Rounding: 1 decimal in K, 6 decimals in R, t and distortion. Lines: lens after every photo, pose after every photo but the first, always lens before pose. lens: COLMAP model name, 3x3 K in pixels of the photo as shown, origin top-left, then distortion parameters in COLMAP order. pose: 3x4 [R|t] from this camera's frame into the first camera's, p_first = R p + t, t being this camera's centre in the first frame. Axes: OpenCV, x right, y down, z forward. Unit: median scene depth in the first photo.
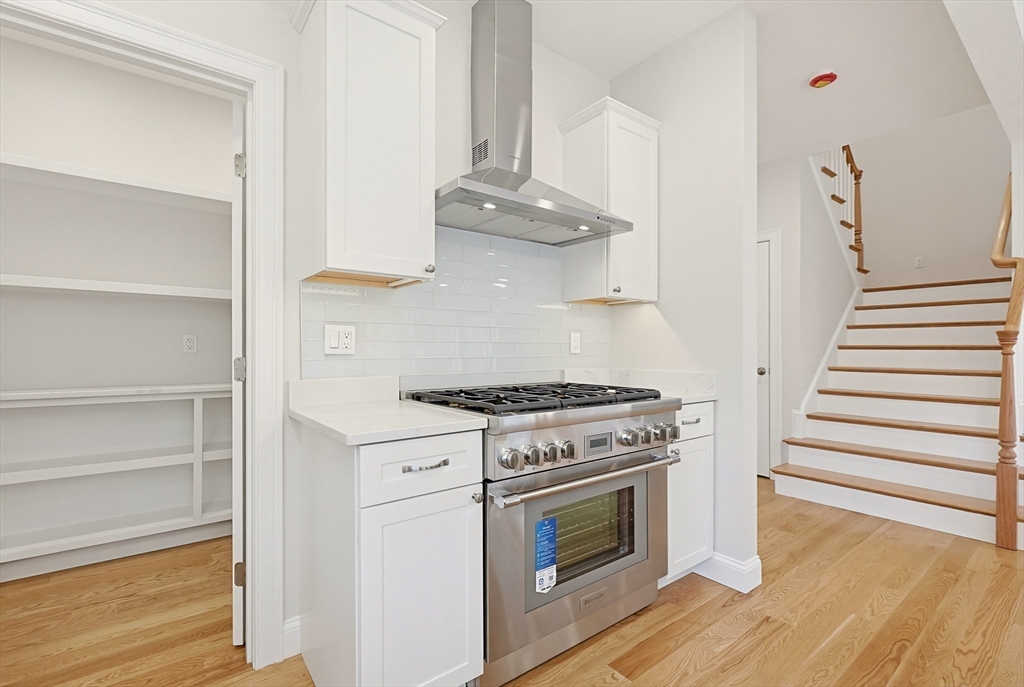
lens RADIAL K [[452.4, 0, 524.9], [0, 452.4, 348.1], [0, 0, 1]] dist [-0.001898, -0.000279]
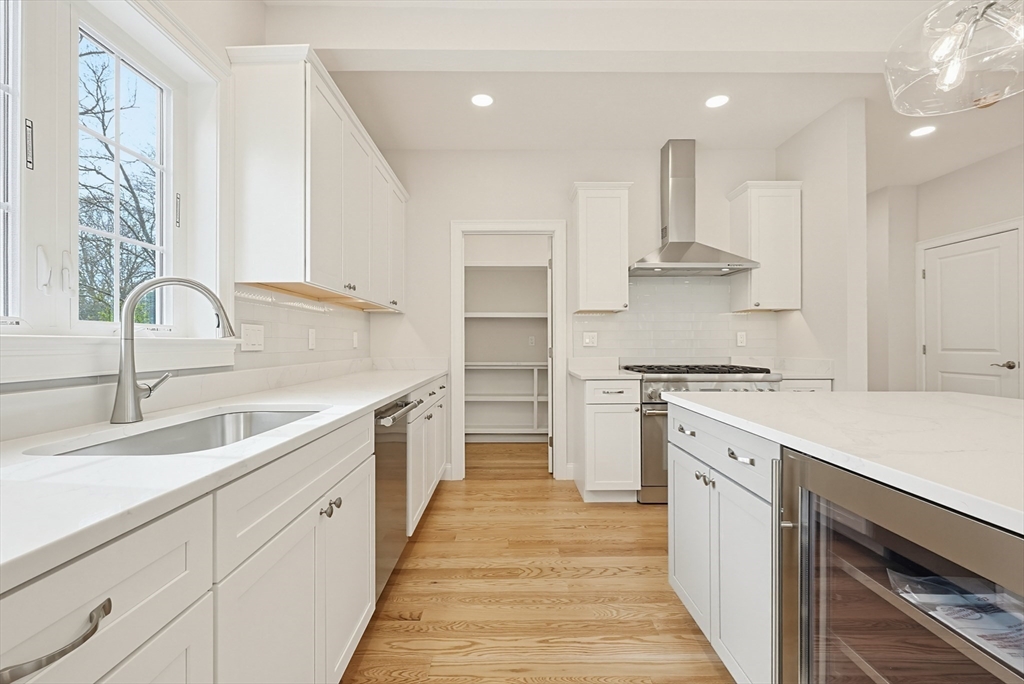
lens RADIAL K [[433.5, 0, 517.0], [0, 433.5, 344.1], [0, 0, 1]] dist [-0.000268, 0.000179]
pose [[0.786755, -0.004435, -0.617249, 0.537231], [0.005826, 0.999983, 0.000242, 0.001327], [0.617237, -0.003786, 0.786768, -0.756113]]
